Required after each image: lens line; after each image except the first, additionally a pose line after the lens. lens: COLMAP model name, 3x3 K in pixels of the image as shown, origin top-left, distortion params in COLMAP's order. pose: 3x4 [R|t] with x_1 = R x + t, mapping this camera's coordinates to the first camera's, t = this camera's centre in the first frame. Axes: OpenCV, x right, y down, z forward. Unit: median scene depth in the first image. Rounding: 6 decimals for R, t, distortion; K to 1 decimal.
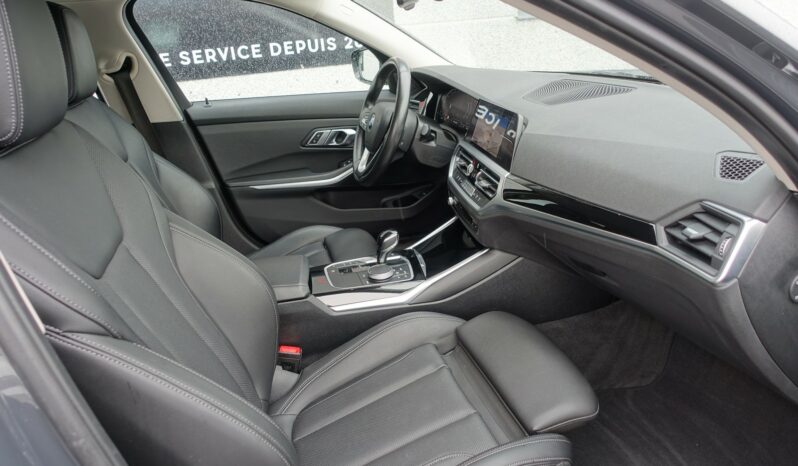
lens RADIAL K [[544.8, 0, 399.0], [0, 544.8, 233.0], [0, 0, 1]] dist [-0.005147, 0.003009]
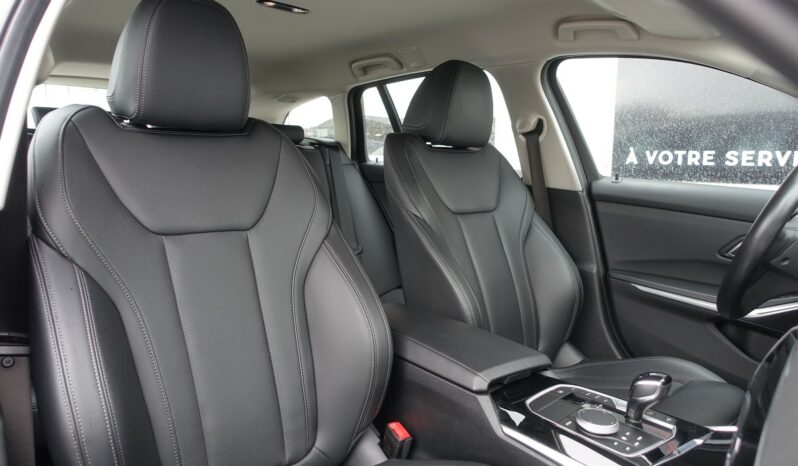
lens RADIAL K [[544.8, 0, 399.0], [0, 544.8, 233.0], [0, 0, 1]] dist [-0.005147, 0.003009]
pose [[0.469730, 0.203804, -0.858963, 0.243578], [-0.374969, 0.926918, 0.014873, -0.037421], [0.799220, 0.315098, 0.511821, 0.285528]]
